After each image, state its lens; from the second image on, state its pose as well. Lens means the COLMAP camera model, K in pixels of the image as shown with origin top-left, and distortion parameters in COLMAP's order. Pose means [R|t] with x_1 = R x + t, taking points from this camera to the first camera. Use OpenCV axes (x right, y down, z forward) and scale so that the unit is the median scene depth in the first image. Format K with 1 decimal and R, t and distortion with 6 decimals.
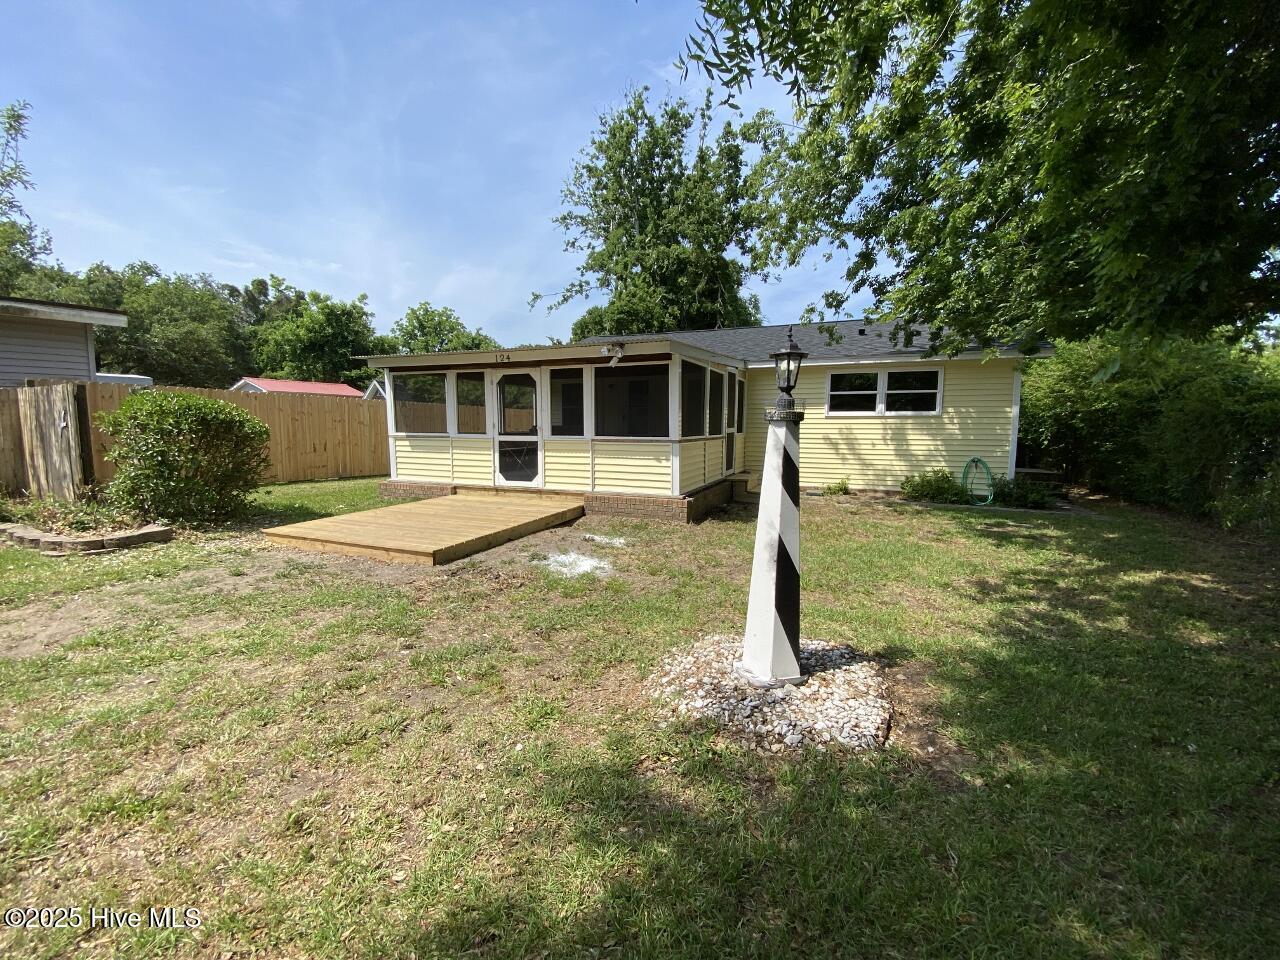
lens RADIAL K [[526.4, 0, 637.5], [0, 526.4, 476.9], [0, 0, 1]] dist [0.020507, -0.019773]
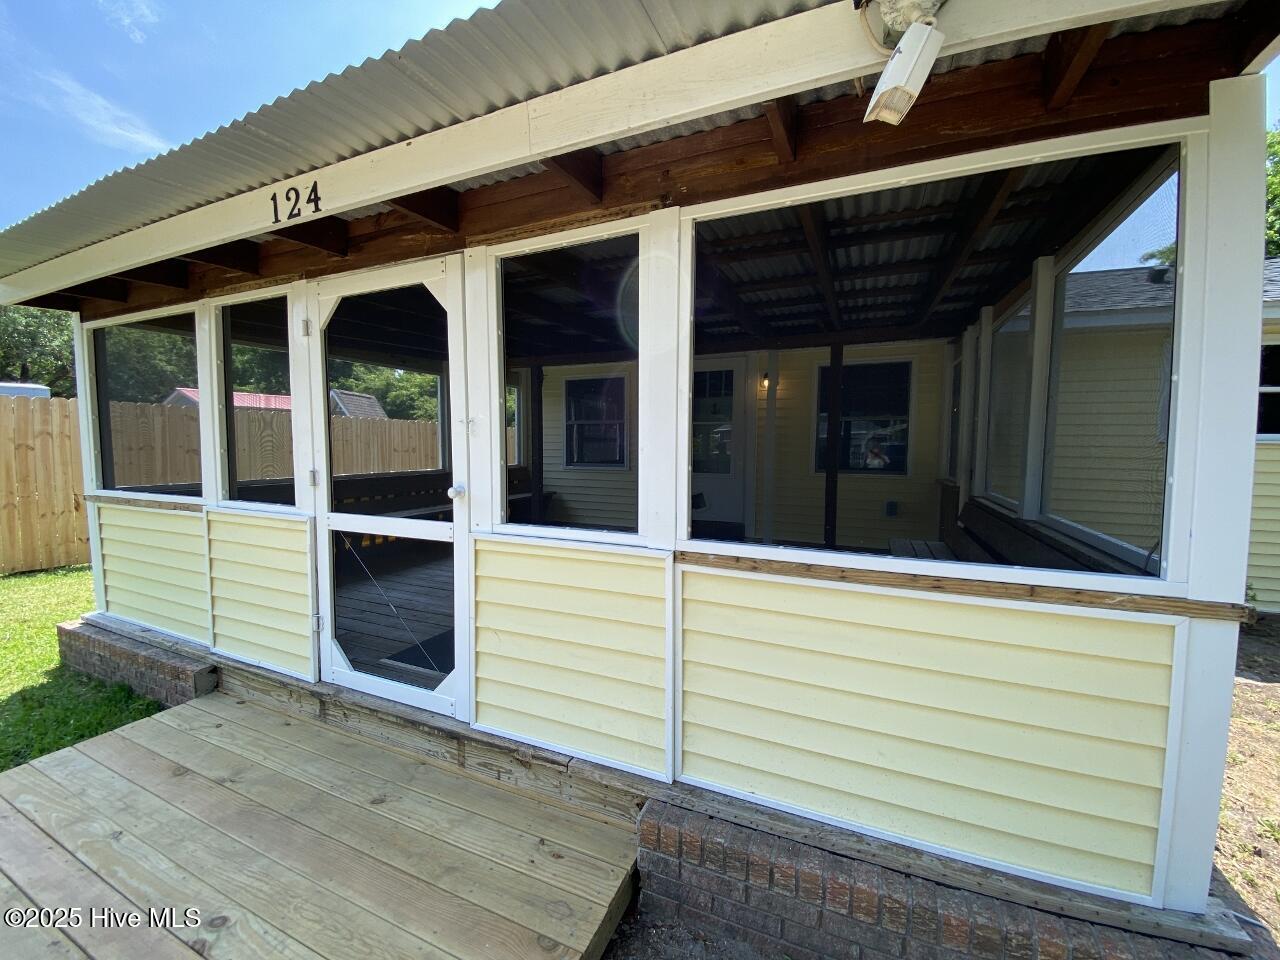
lens RADIAL K [[517.6, 0, 635.5], [0, 517.6, 476.4], [0, 0, 1]] dist [0.018769, -0.017069]
pose [[0.999906, 0.001782, -0.013610, -0.088600], [-0.002245, 0.999416, -0.034084, -0.084841], [0.013542, 0.034112, 0.999326, 0.684480]]
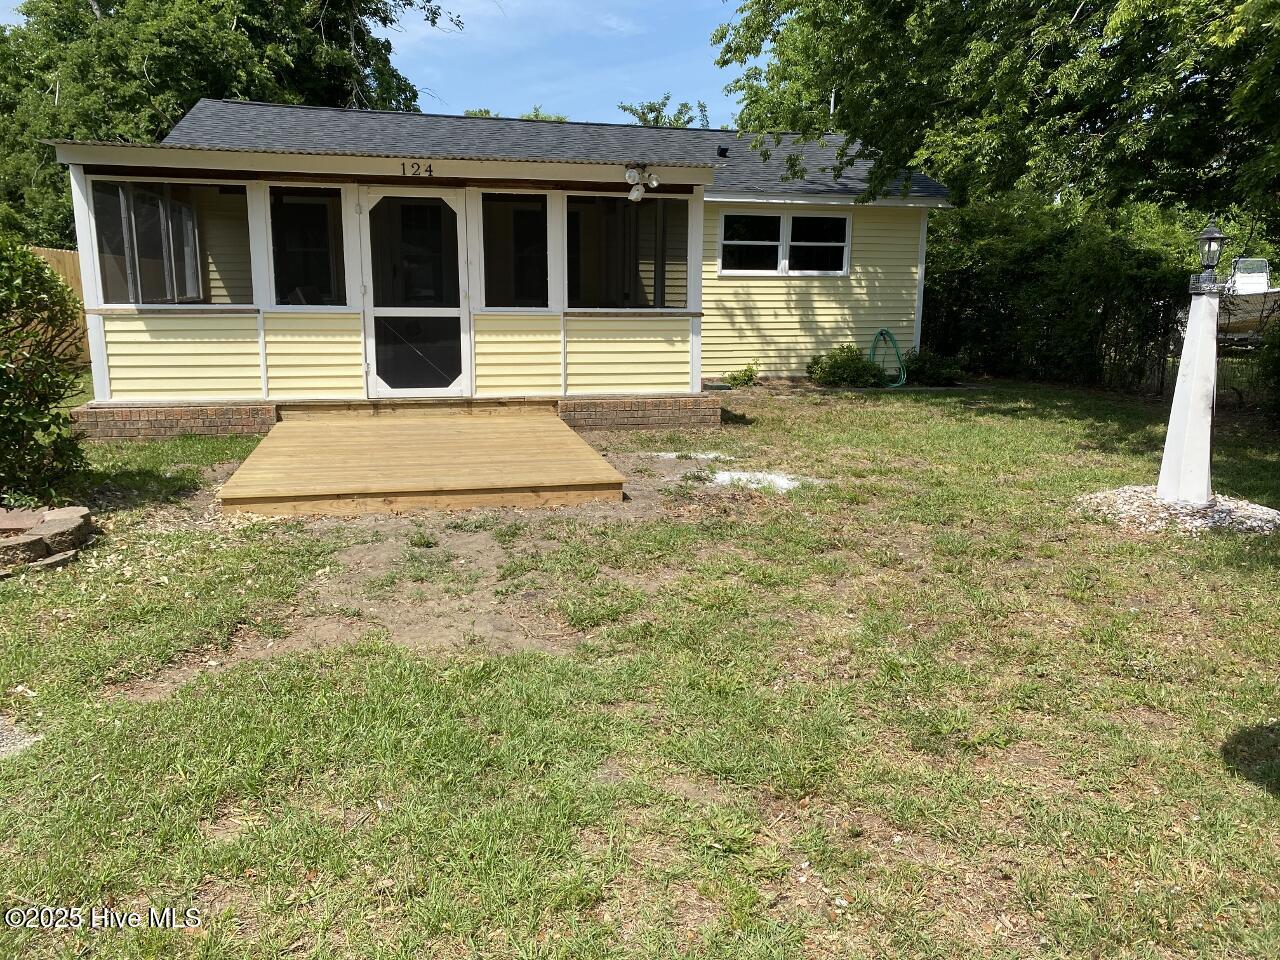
lens RADIAL K [[974.3, 0, 640.0], [0, 974.3, 480.0], [0, 0, 1]] dist [0.026175, -0.000845]
pose [[0.807576, -0.112503, 0.578934, -0.623824], [0.053338, 0.991547, 0.118281, -0.005168], [-0.587347, -0.064642, 0.806750, -0.008104]]
